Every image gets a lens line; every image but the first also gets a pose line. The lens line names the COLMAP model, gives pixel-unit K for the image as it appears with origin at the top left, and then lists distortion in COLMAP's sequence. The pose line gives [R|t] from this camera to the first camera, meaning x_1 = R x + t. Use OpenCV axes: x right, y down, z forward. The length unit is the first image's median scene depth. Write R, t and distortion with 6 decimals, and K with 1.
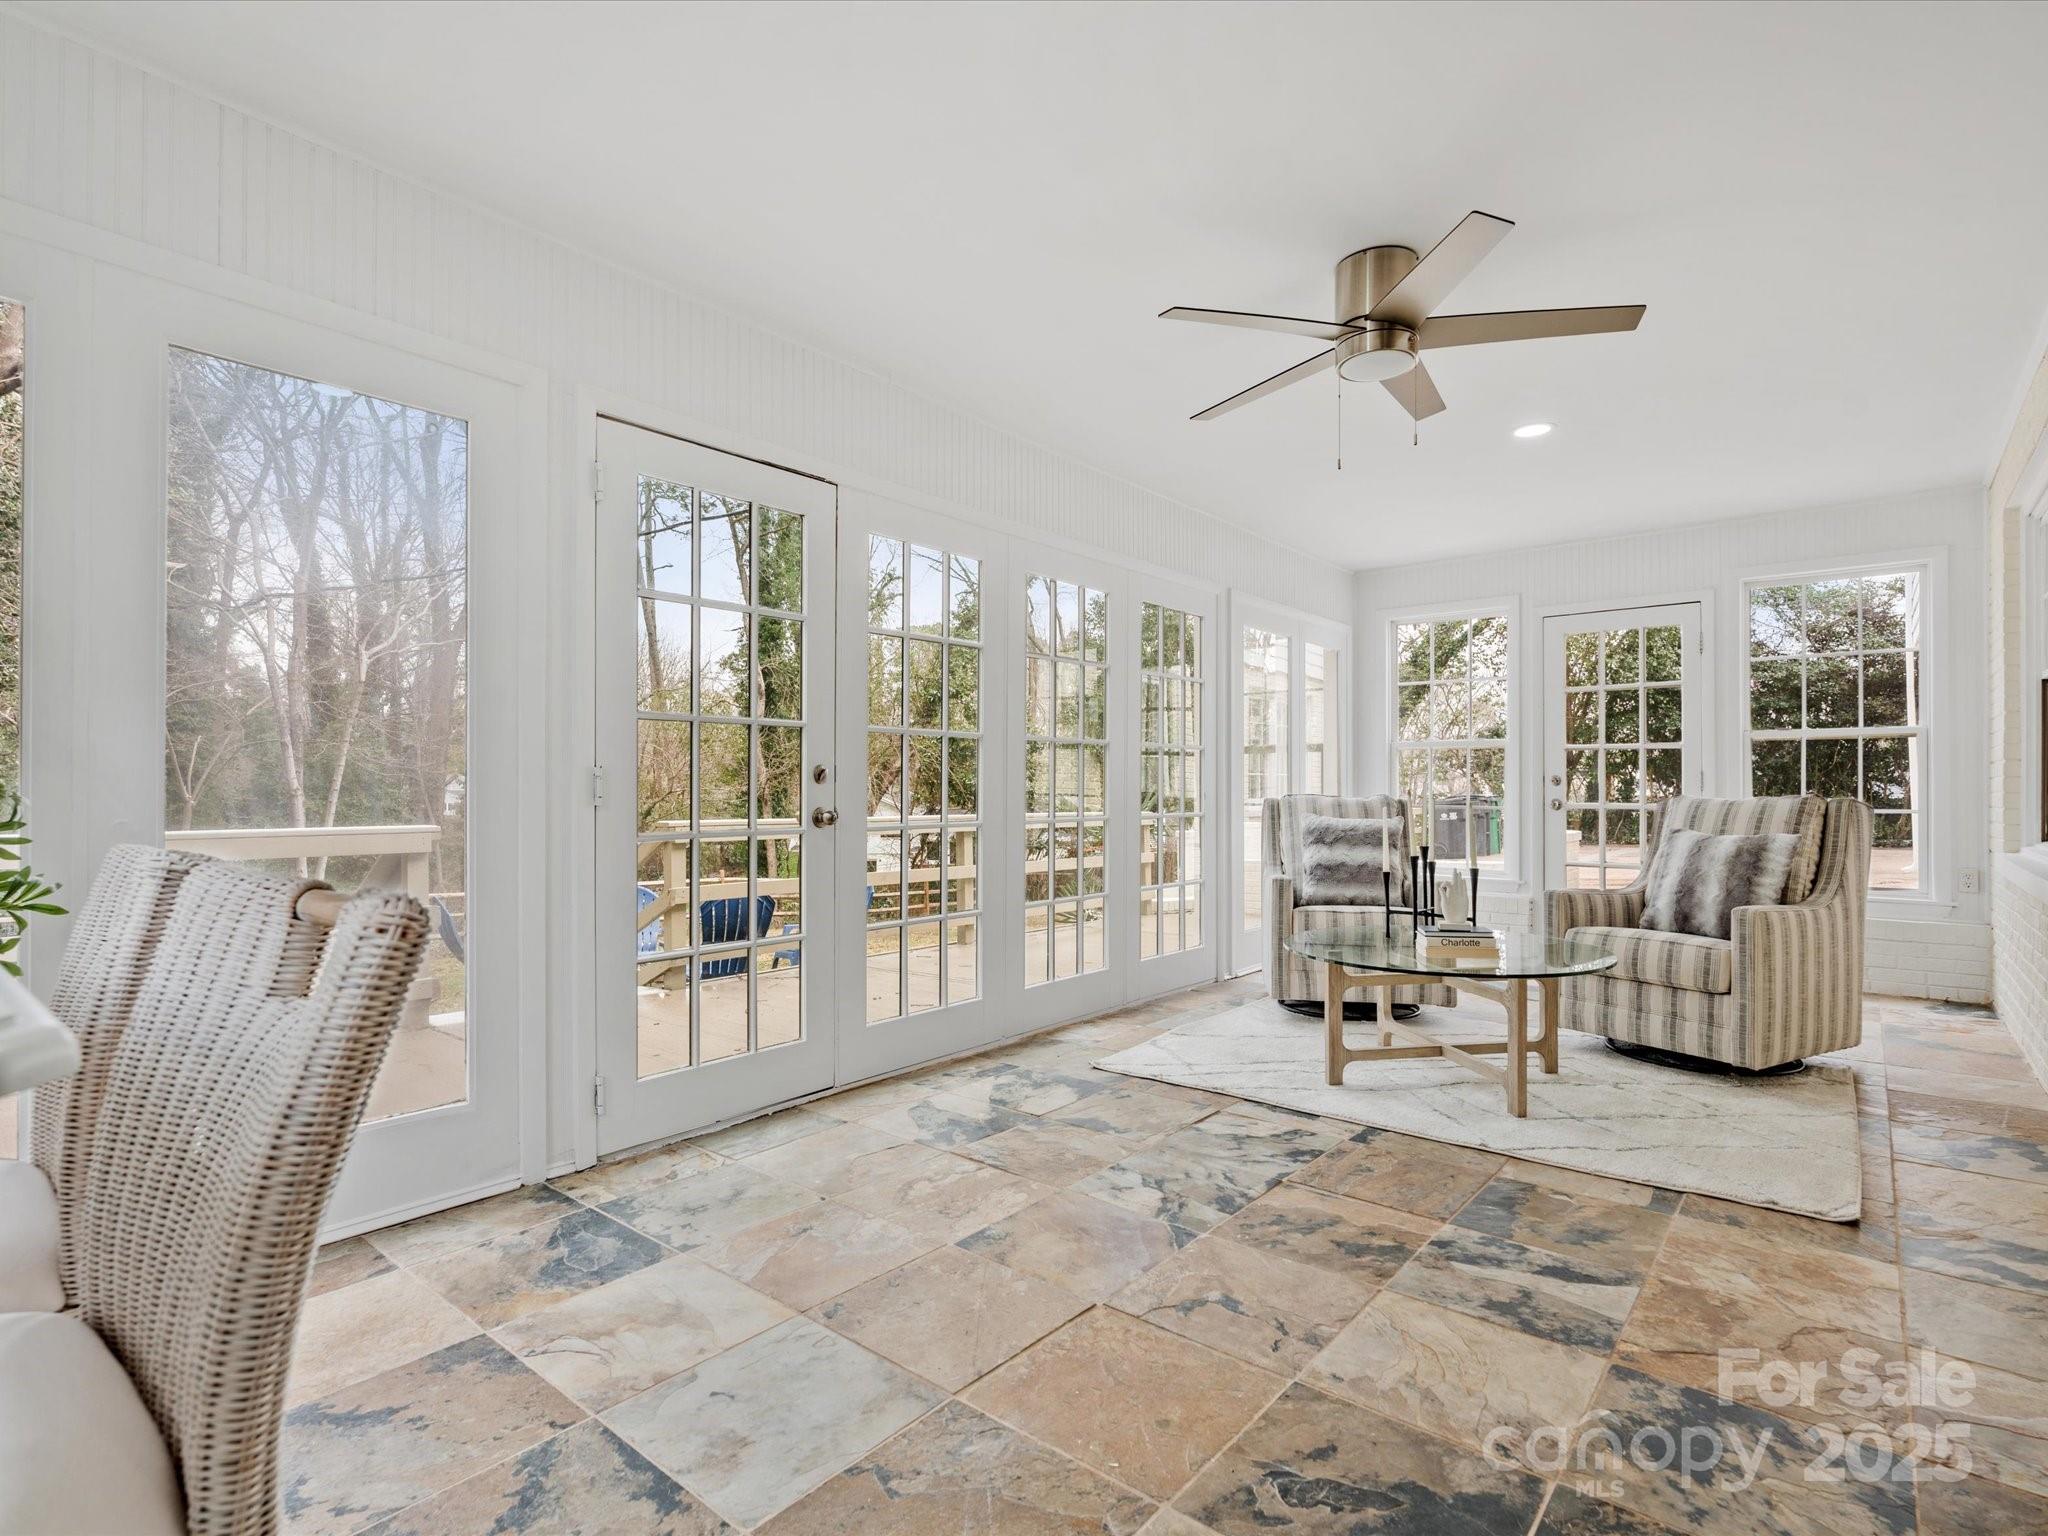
lens RADIAL K [[1009.7, 0, 1028.0], [0, 1009.7, 776.4], [0, 0, 1]] dist [0.000824, -0.000918]
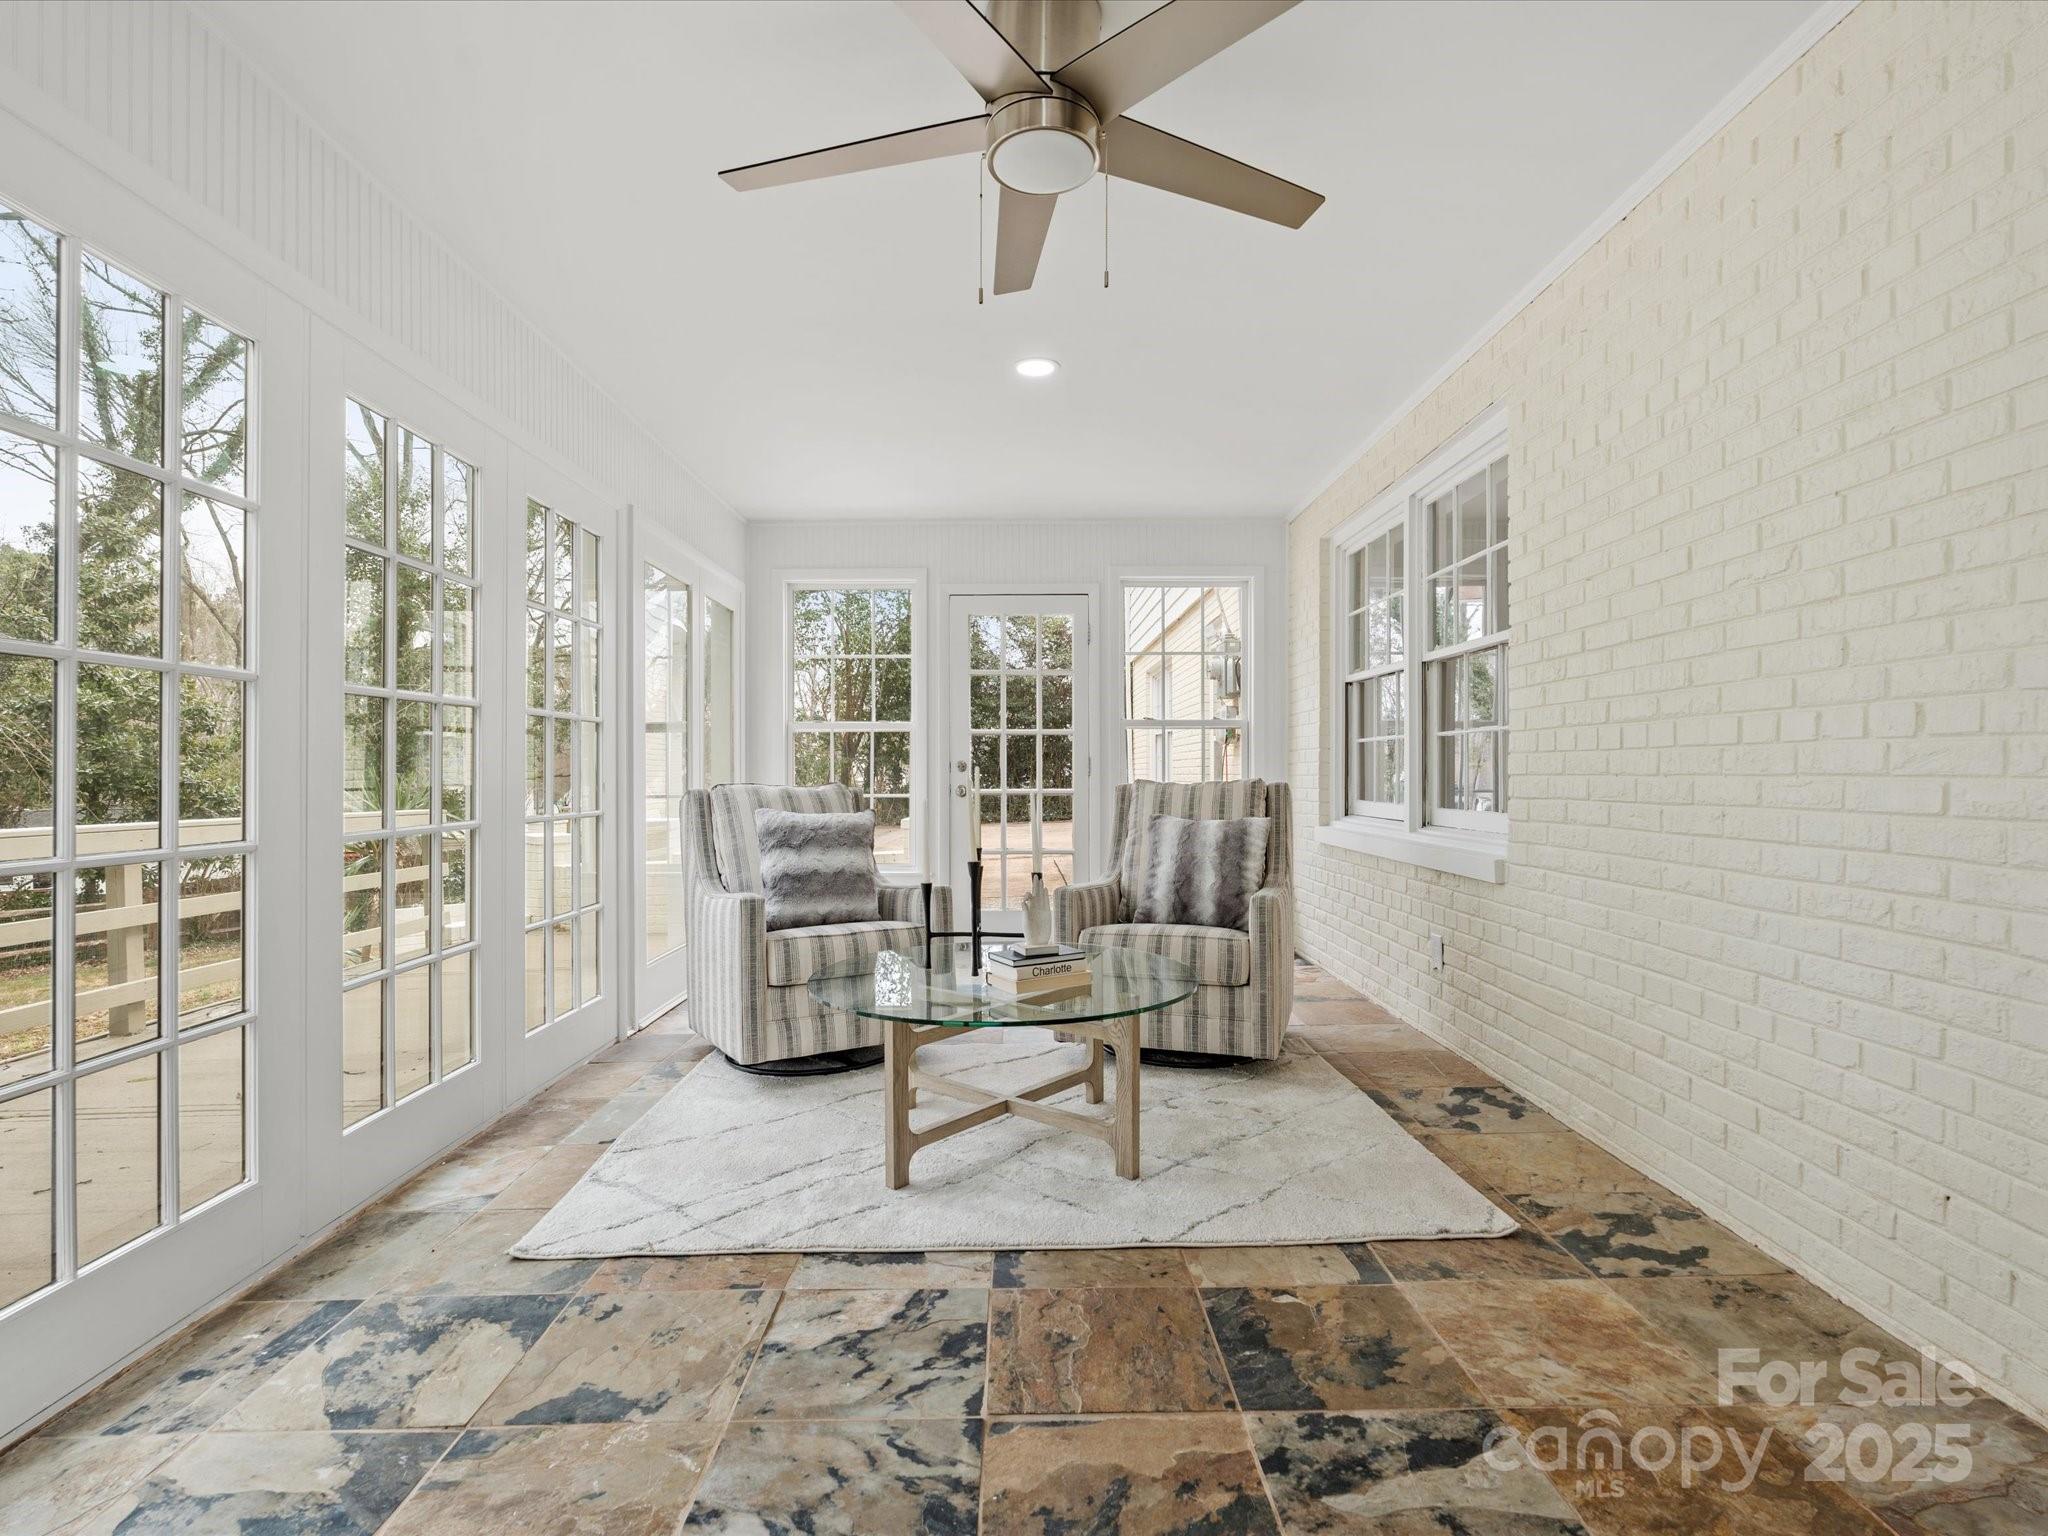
lens RADIAL K [[1009.7, 0, 1026.5], [0, 1009.7, 774.4], [0, 0, 1]] dist [0.000824, -0.000918]
pose [[0.761727, -0.004621, 0.647882, -0.092048], [-0.001638, 0.999958, 0.009059, 0.005099], [-0.647896, -0.007962, 0.761687, 0.399626]]
